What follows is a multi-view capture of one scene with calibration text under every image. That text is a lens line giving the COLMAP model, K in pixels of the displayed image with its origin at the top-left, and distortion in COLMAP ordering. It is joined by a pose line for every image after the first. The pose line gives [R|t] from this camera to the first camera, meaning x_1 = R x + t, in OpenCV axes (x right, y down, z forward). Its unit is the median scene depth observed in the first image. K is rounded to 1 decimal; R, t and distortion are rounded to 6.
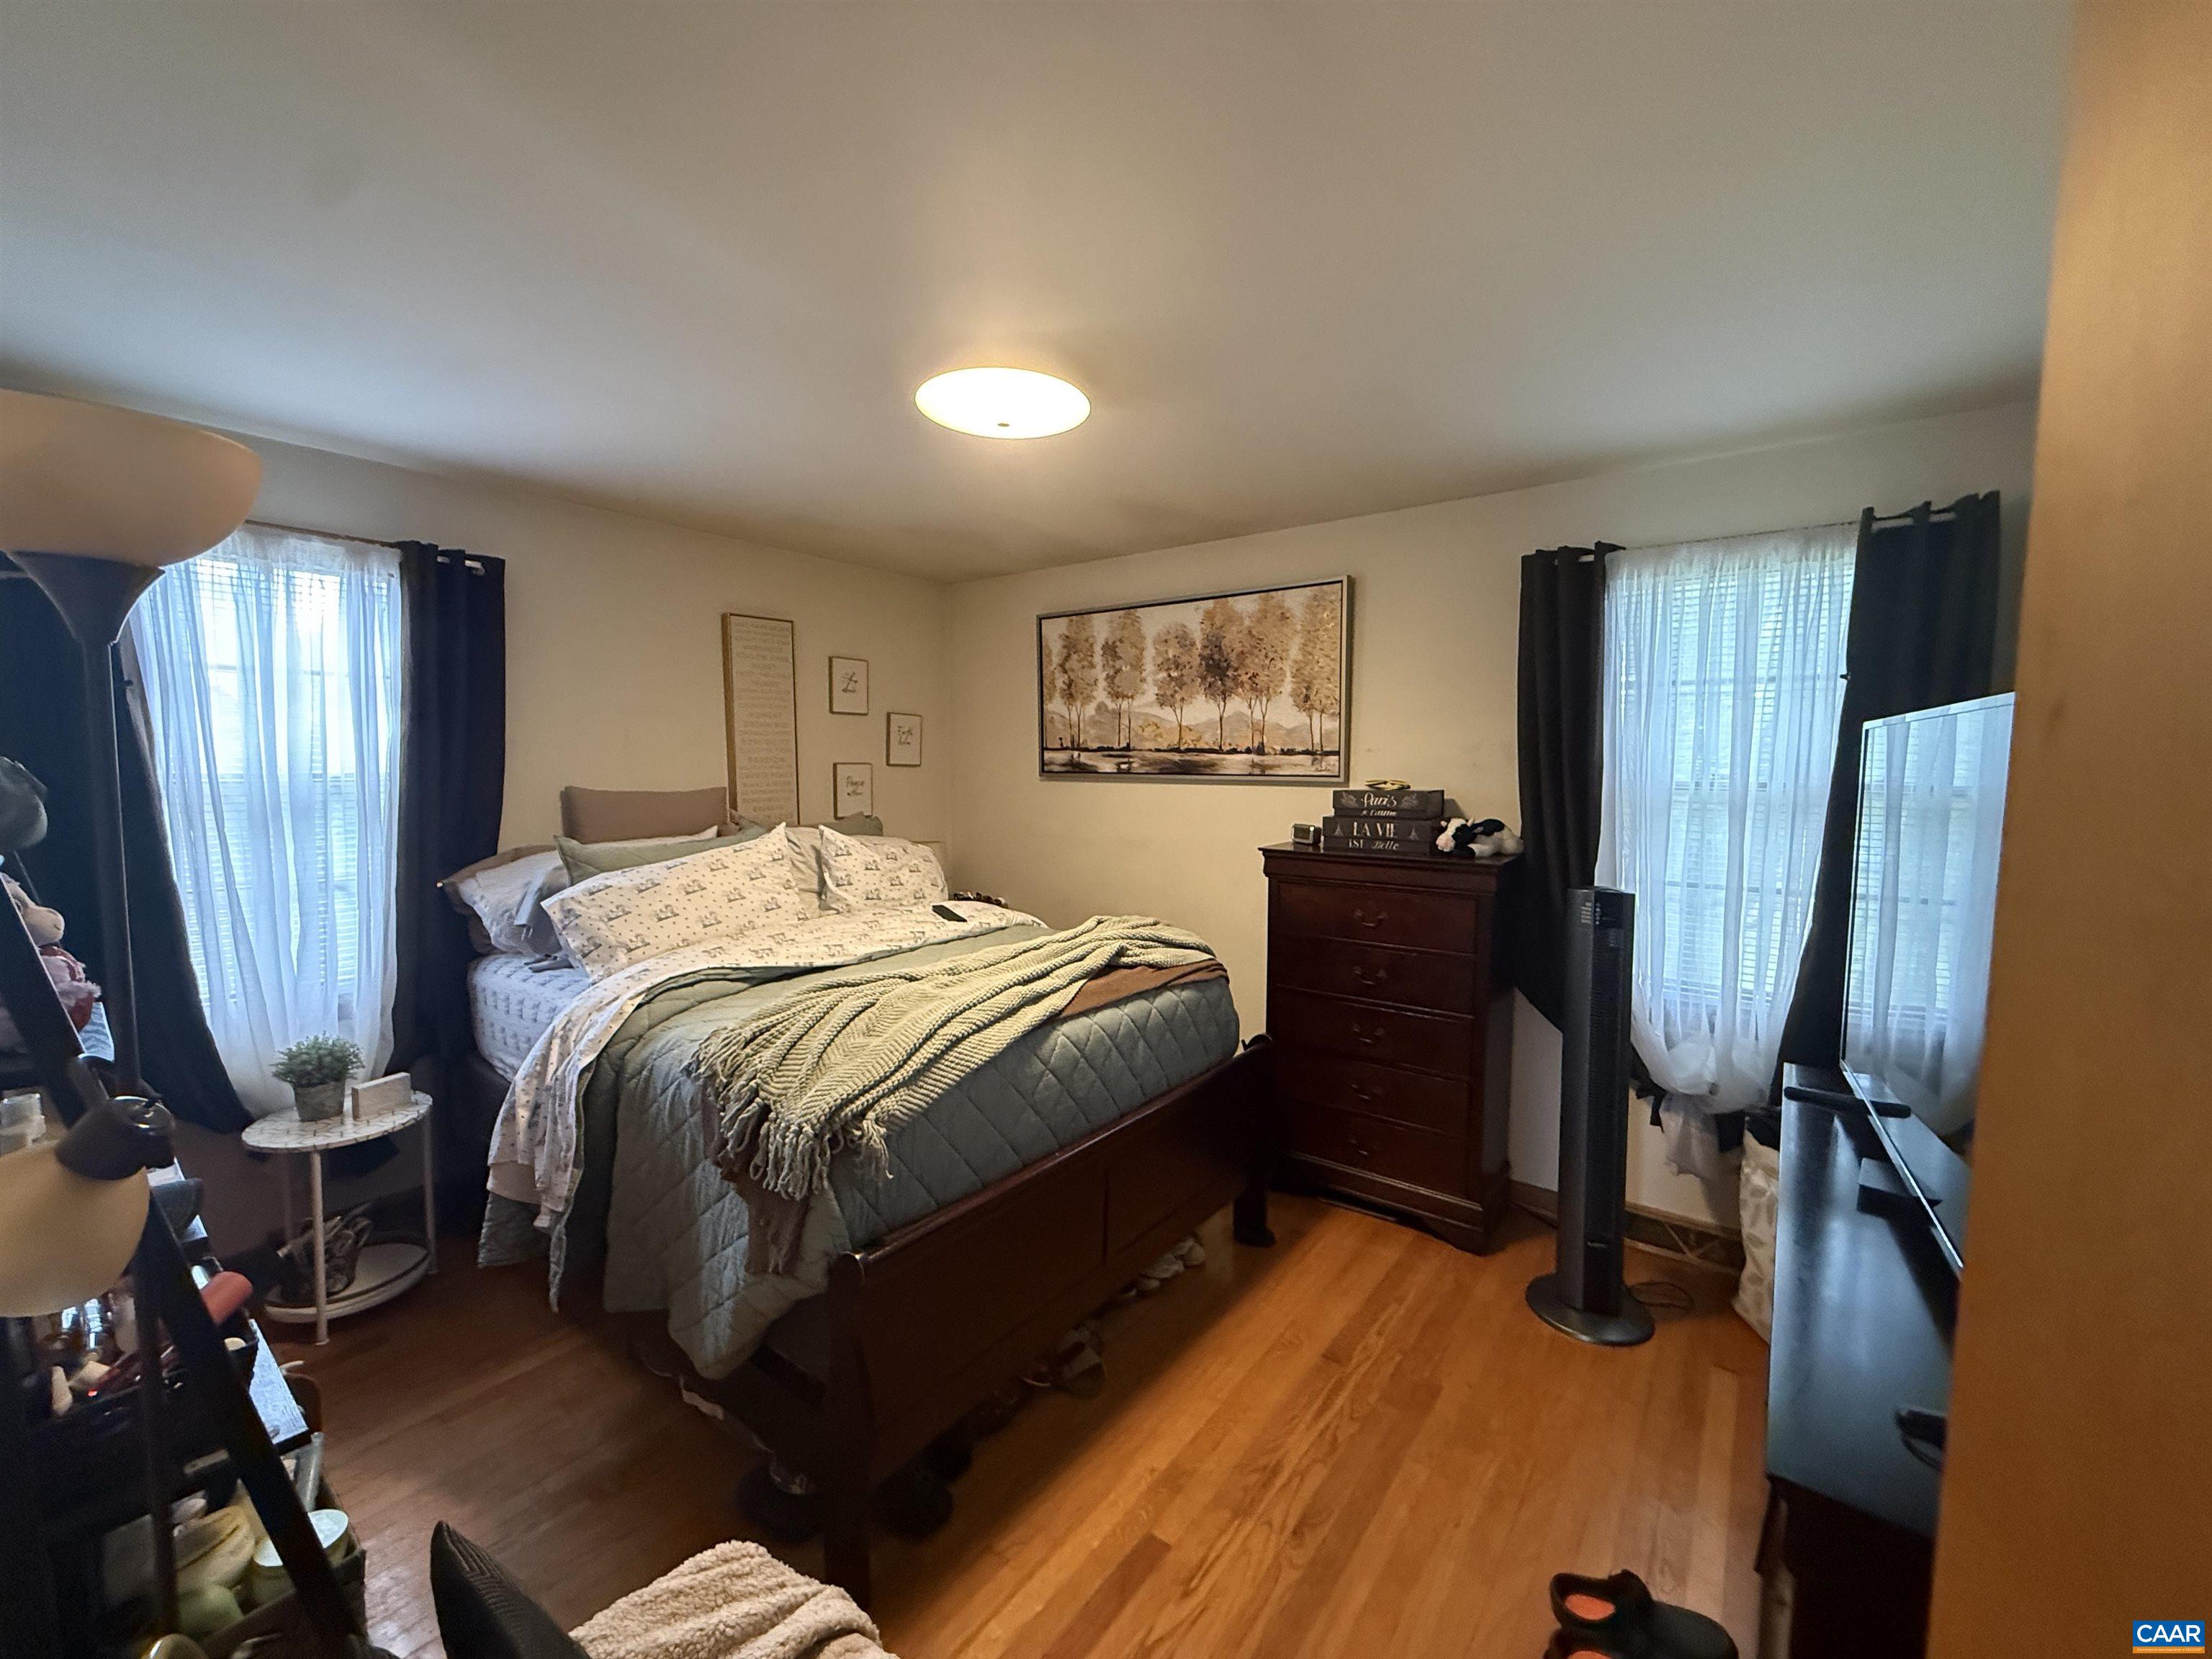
lens RADIAL K [[879.5, 0, 1102.0], [0, 879.5, 827.9], [0, 0, 1]] dist [-0.001367, -0.000164]
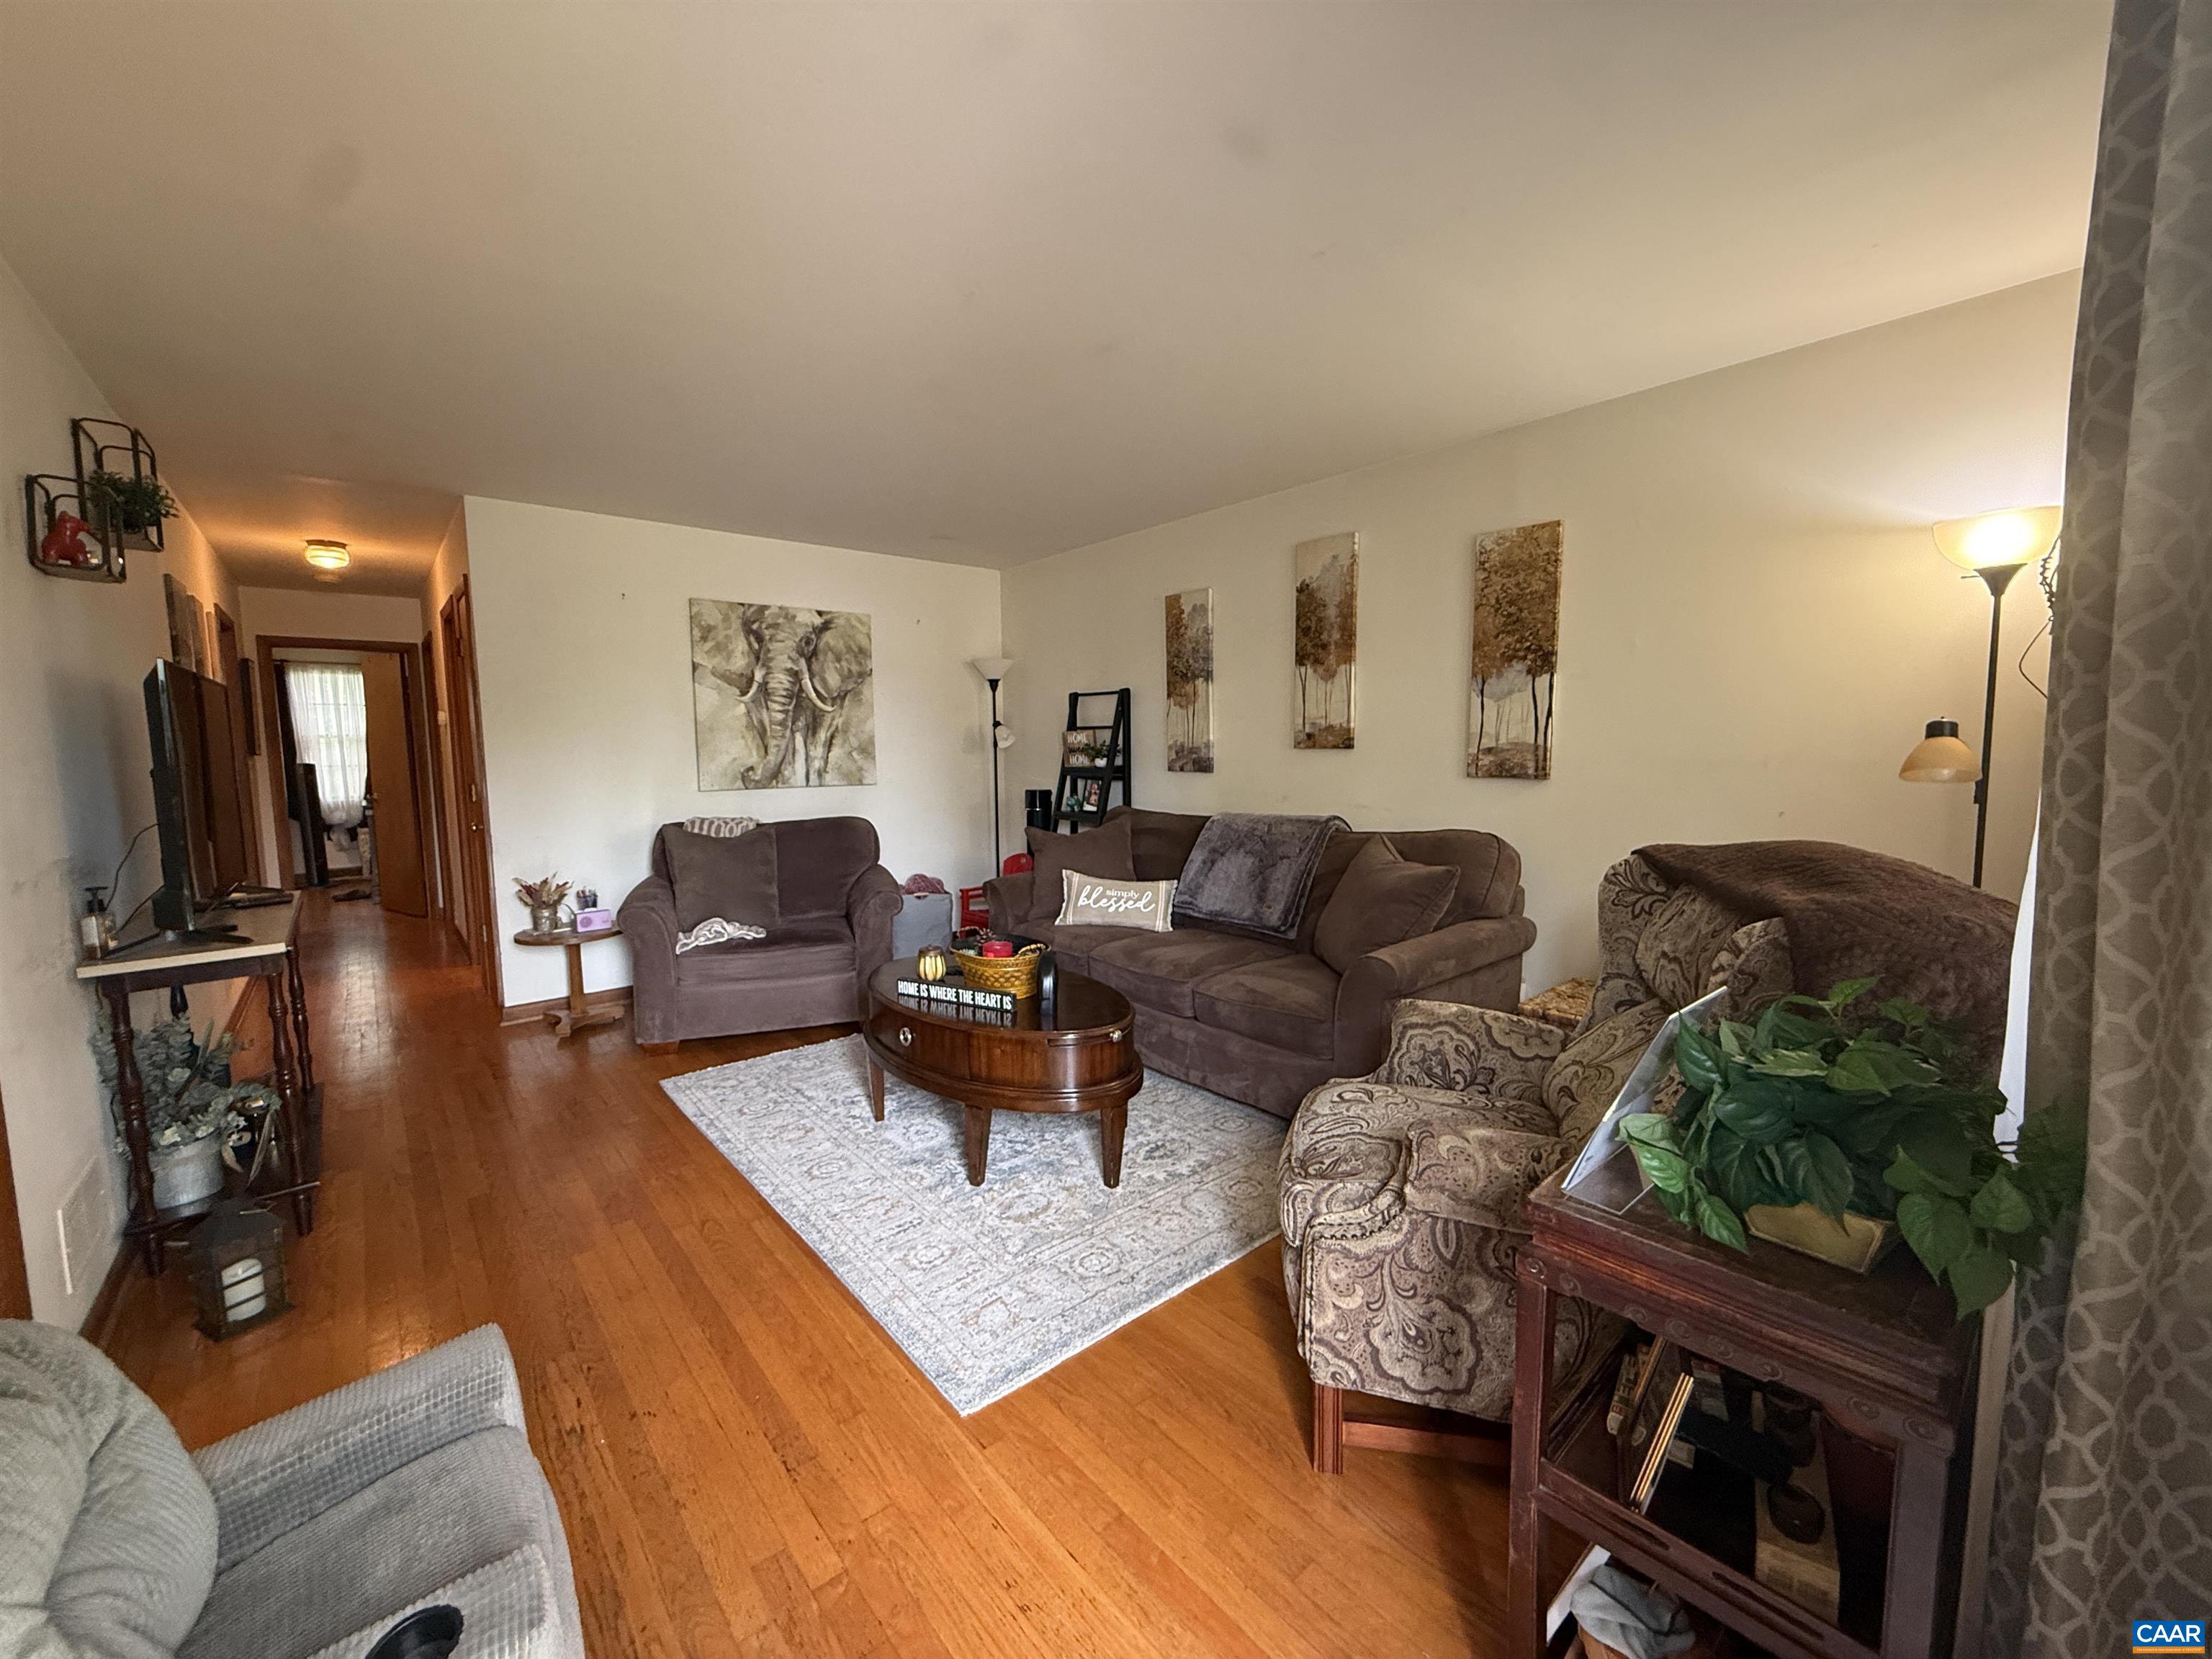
lens RADIAL K [[879.5, 0, 1102.0], [0, 879.5, 827.9], [0, 0, 1]] dist [-0.001367, -0.000164]
pose [[0.222975, -0.102287, 0.969443, -1.958353], [0.090086, 0.992386, 0.083987, 0.283584], [-0.970653, 0.068606, 0.230492, -2.632365]]
